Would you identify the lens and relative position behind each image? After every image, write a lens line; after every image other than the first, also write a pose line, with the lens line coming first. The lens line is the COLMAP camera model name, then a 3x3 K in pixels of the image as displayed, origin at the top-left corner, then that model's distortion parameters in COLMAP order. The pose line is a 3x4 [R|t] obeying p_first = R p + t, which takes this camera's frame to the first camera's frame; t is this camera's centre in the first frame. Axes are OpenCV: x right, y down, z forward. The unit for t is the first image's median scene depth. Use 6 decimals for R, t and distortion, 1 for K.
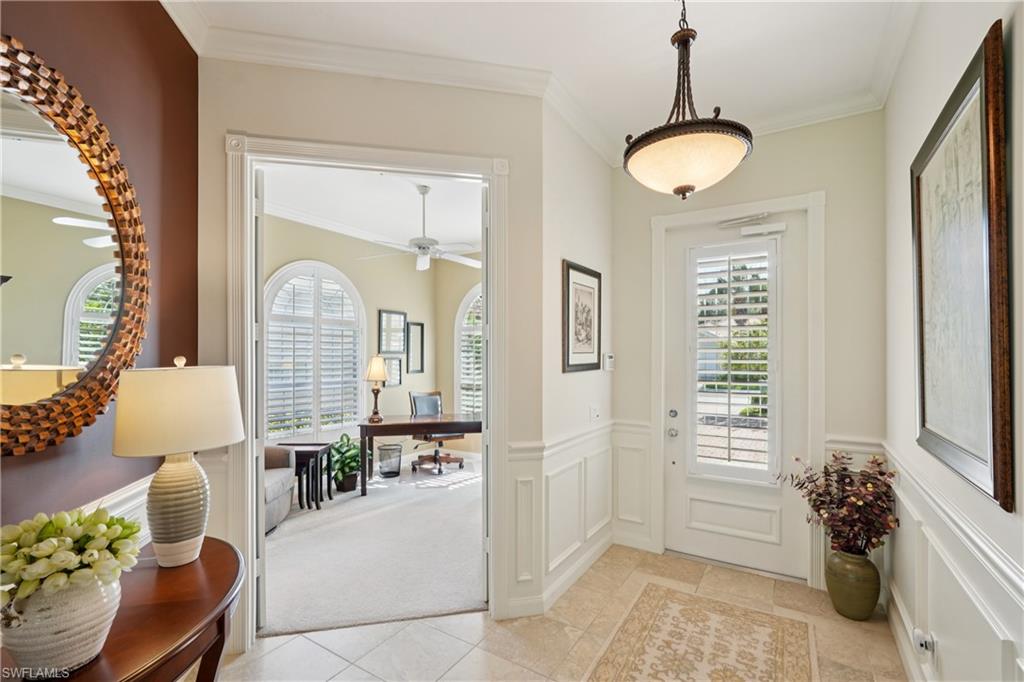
lens RADIAL K [[455.0, 0, 509.2], [0, 455.0, 355.8], [0, 0, 1]] dist [-0.010293, 0.000126]
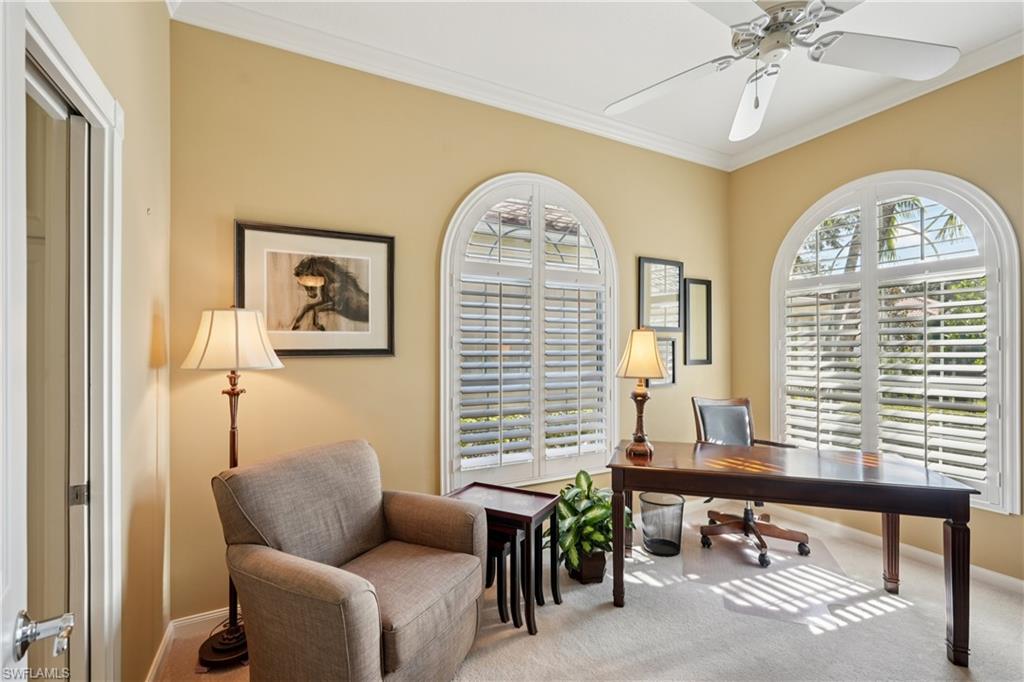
lens RADIAL K [[455.0, 0, 510.1], [0, 455.0, 349.4], [0, 0, 1]] dist [-0.010293, 0.000126]
pose [[0.870676, -0.005017, -0.491832, -0.164576], [0.004729, 0.999987, -0.001829, 0.022925], [0.491835, -0.000734, 0.870688, 0.469529]]
